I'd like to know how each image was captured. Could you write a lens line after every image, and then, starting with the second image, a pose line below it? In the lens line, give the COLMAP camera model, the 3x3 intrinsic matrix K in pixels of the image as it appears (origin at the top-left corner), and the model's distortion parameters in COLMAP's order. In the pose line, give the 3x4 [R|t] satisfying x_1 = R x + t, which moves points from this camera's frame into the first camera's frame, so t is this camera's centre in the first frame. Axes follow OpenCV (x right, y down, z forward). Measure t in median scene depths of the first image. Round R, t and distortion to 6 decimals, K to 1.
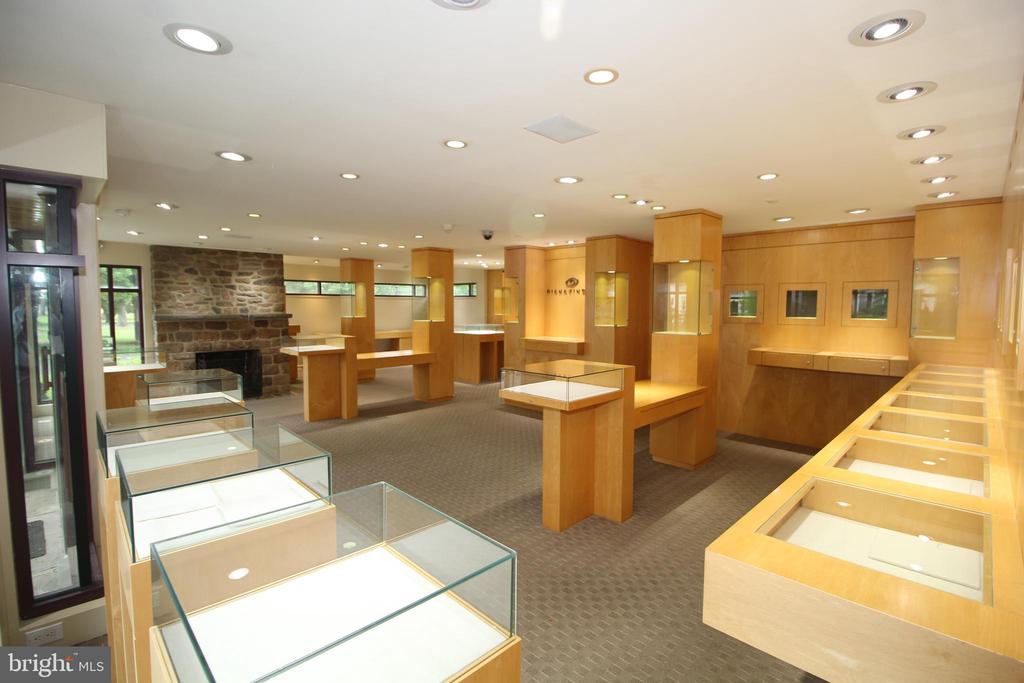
lens RADIAL K [[466.9, 0, 519.2], [0, 466.9, 333.1], [0, 0, 1]] dist [-0.020073, -0.005823]
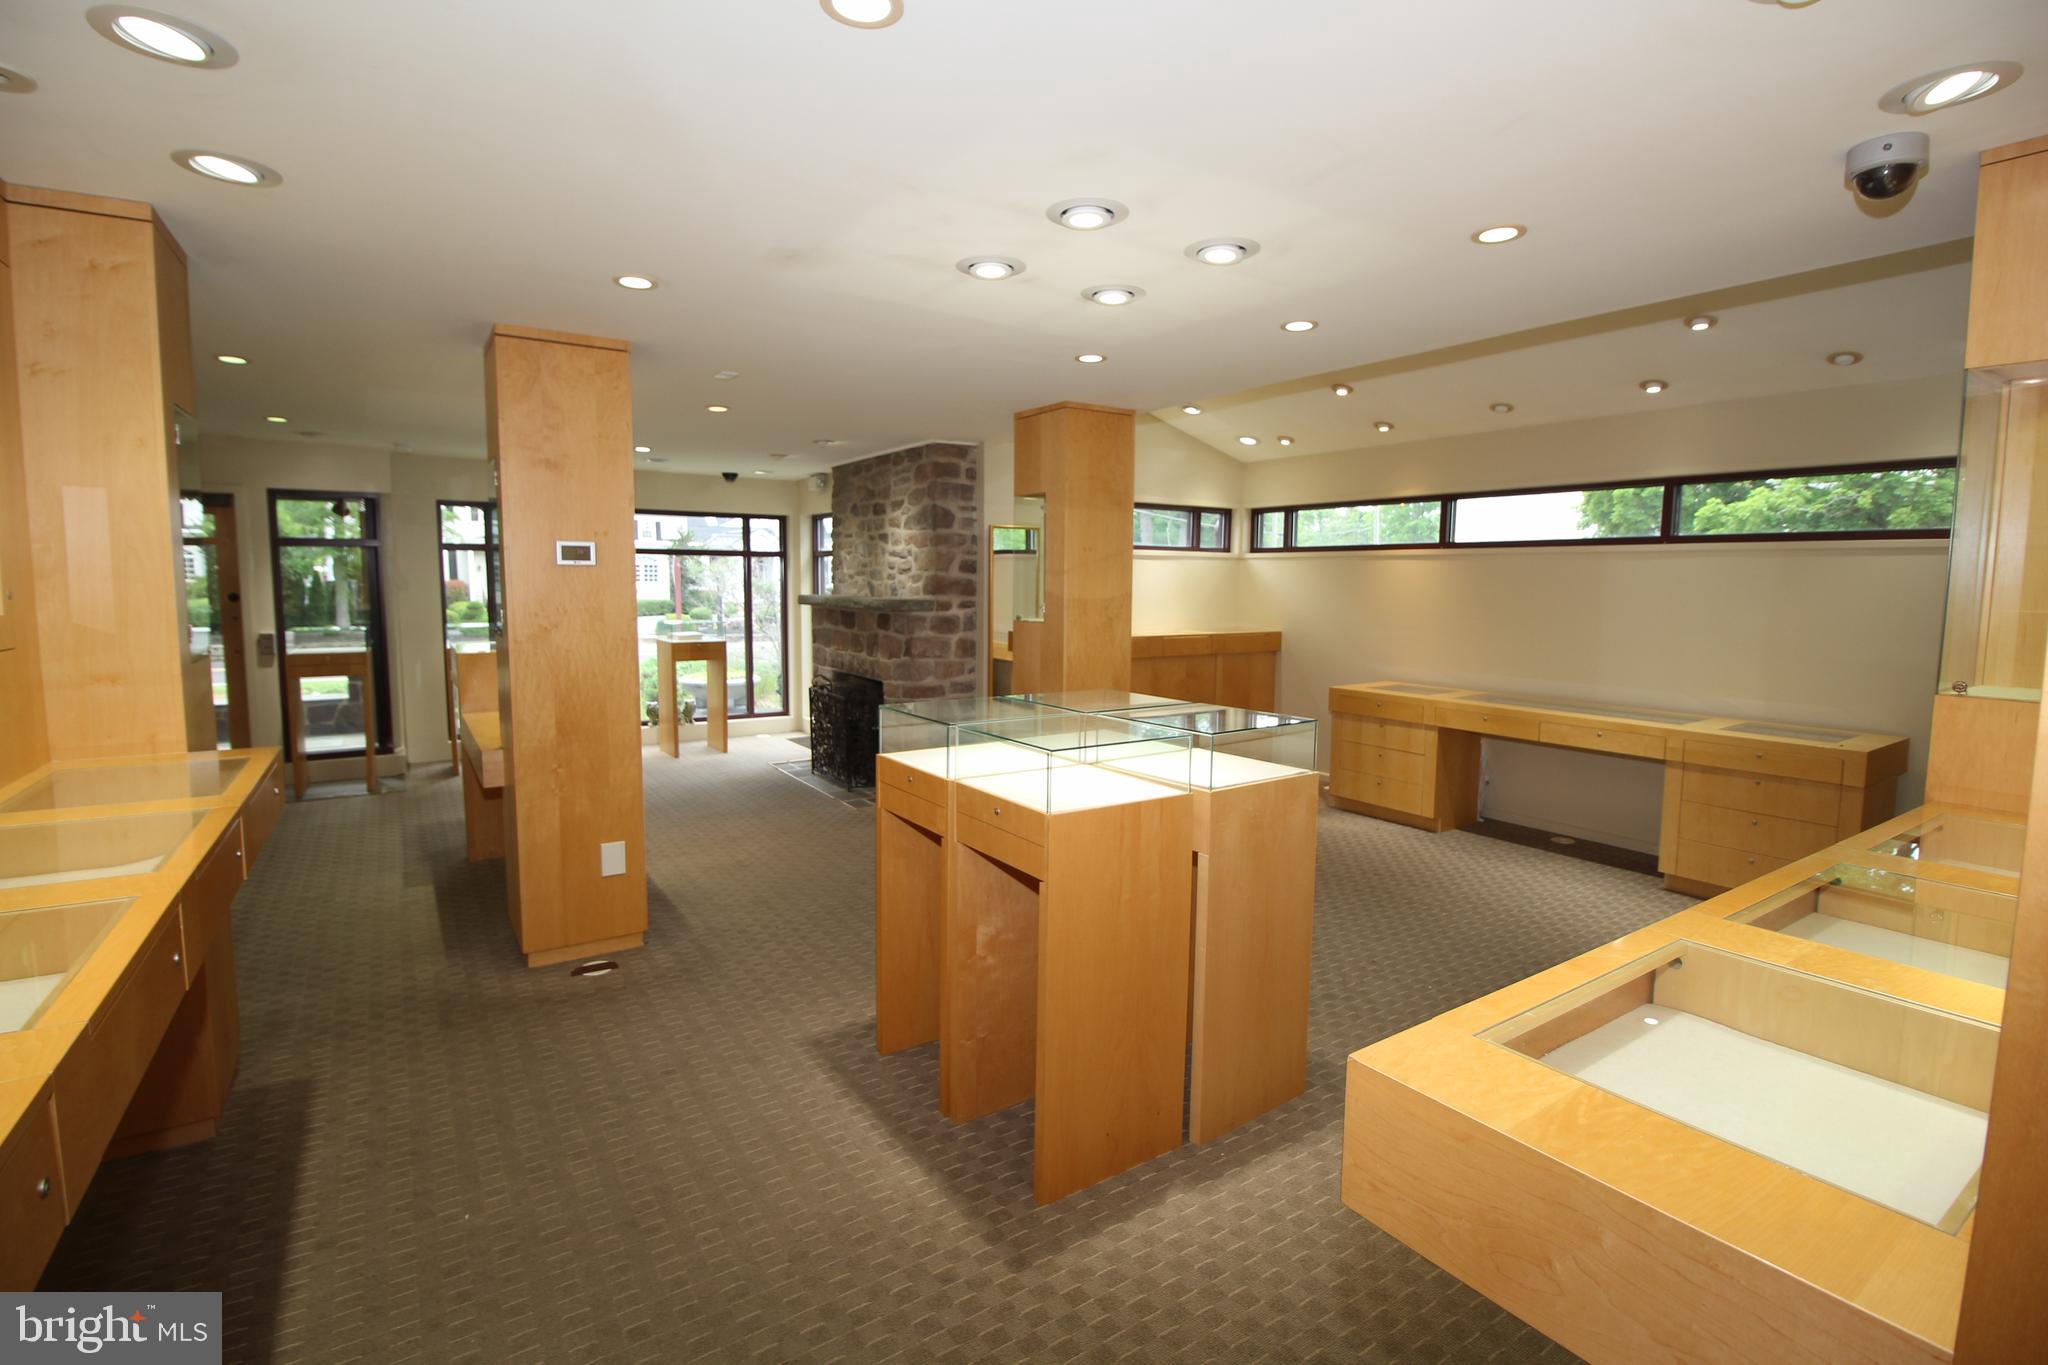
lens RADIAL K [[933.9, 0, 1016.5], [0, 933.9, 670.9], [0, 0, 1]] dist [-0.020073, -0.005823]
pose [[-0.233102, 0.089753, -0.968302, 0.248399], [-0.061710, 0.992360, 0.106838, -0.076569], [0.970492, 0.084658, -0.225782, 1.362582]]
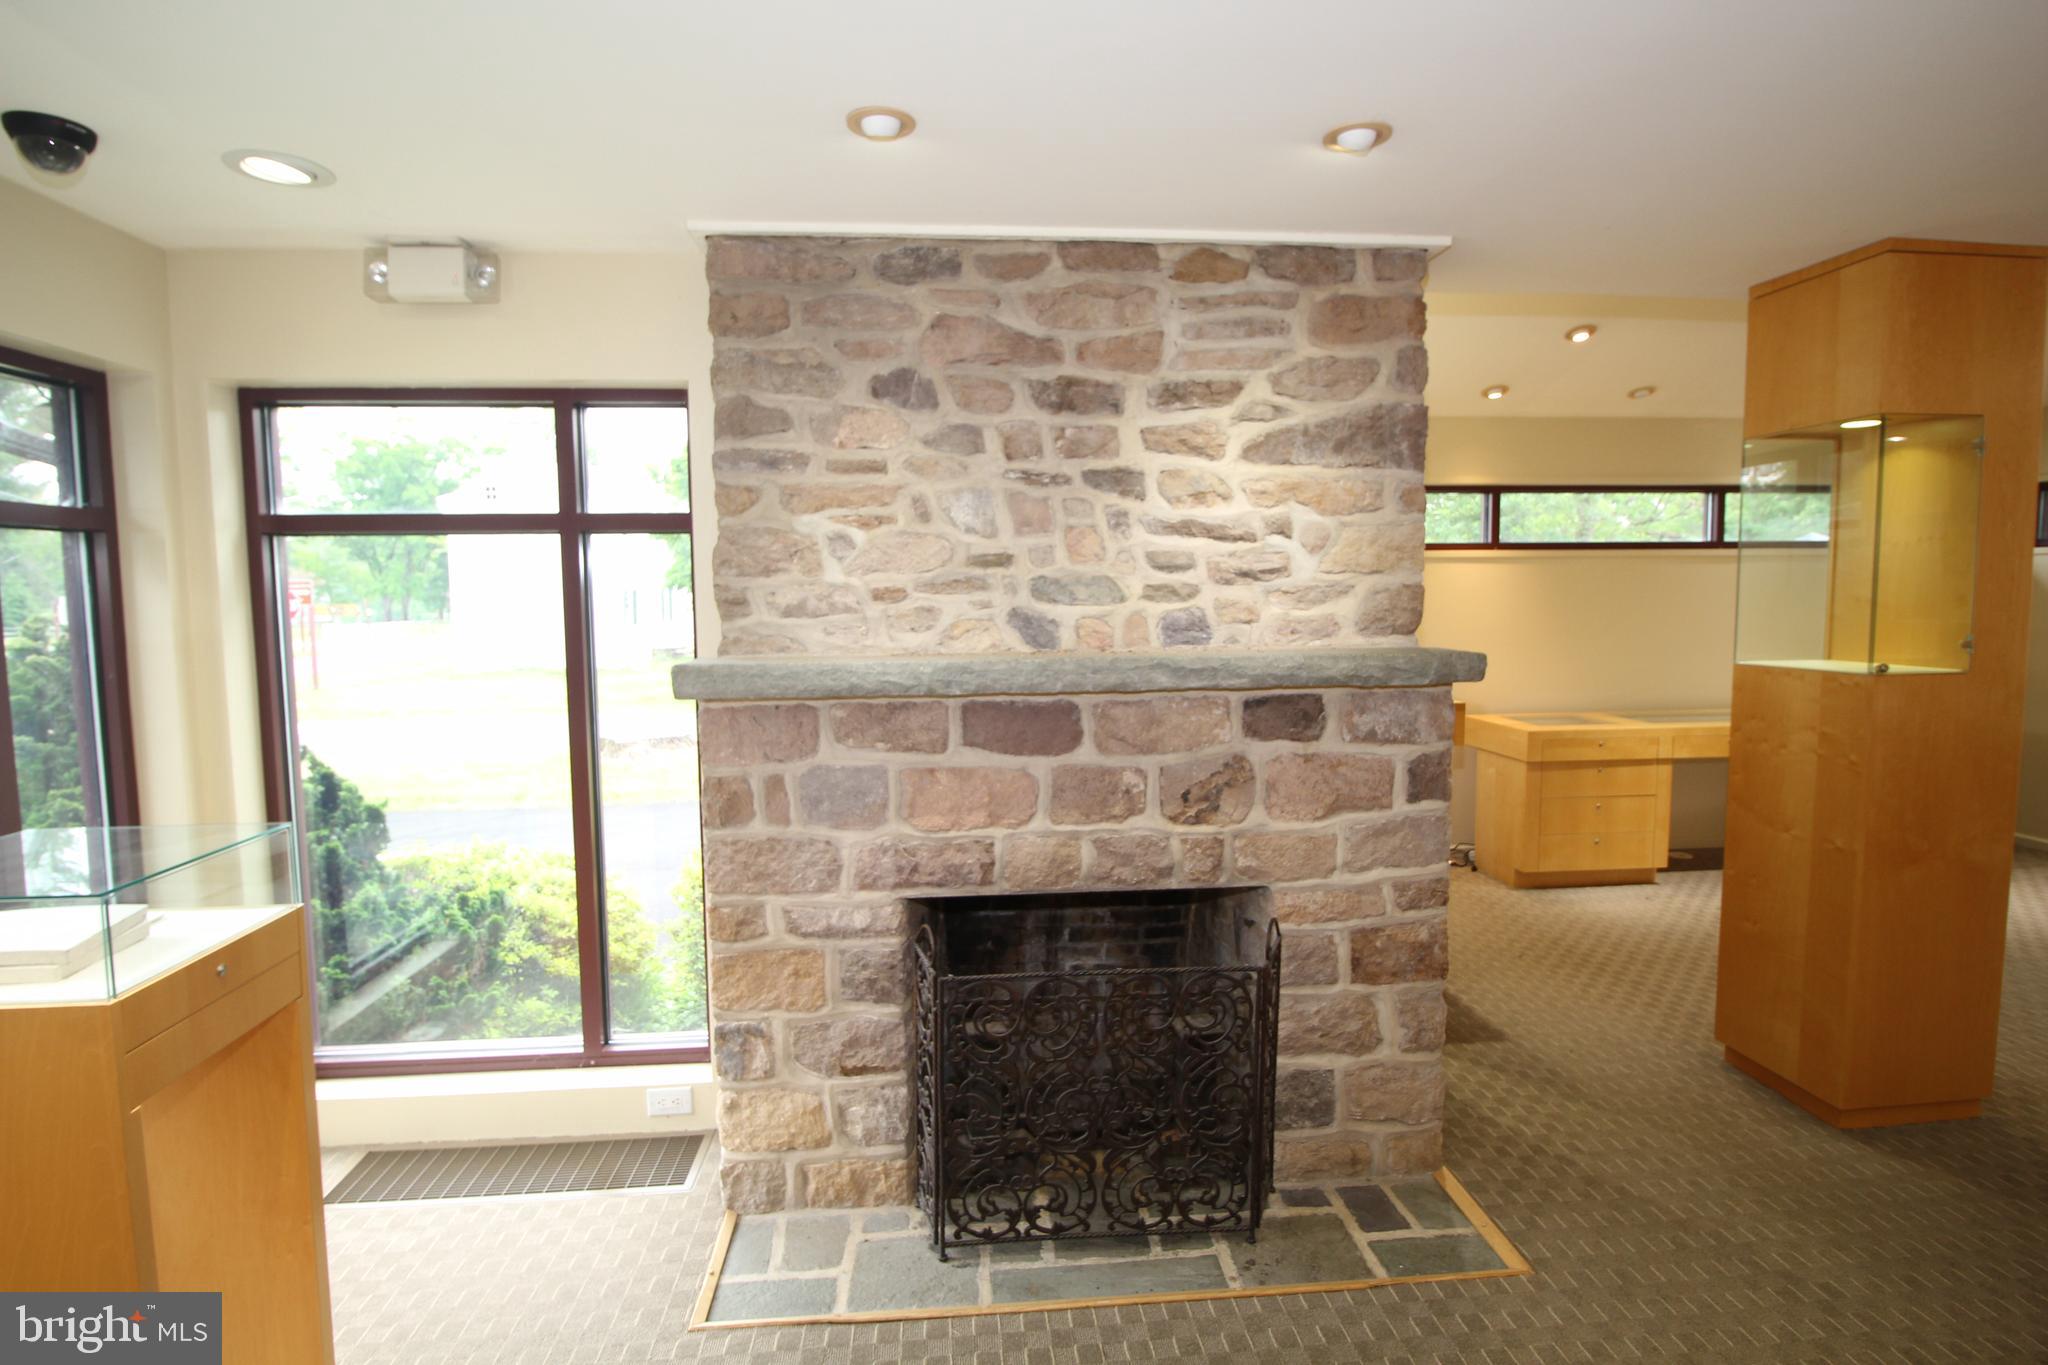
lens RADIAL K [[1015.9, 0, 1037.0], [0, 1015.9, 677.2], [0, 0, 1]] dist [0.001551, -0.000088]
pose [[0.759899, 0.045377, -0.648455, -0.420697], [-0.025779, 0.998879, 0.039689, -0.046040], [0.649529, -0.013444, 0.760218, 0.727022]]
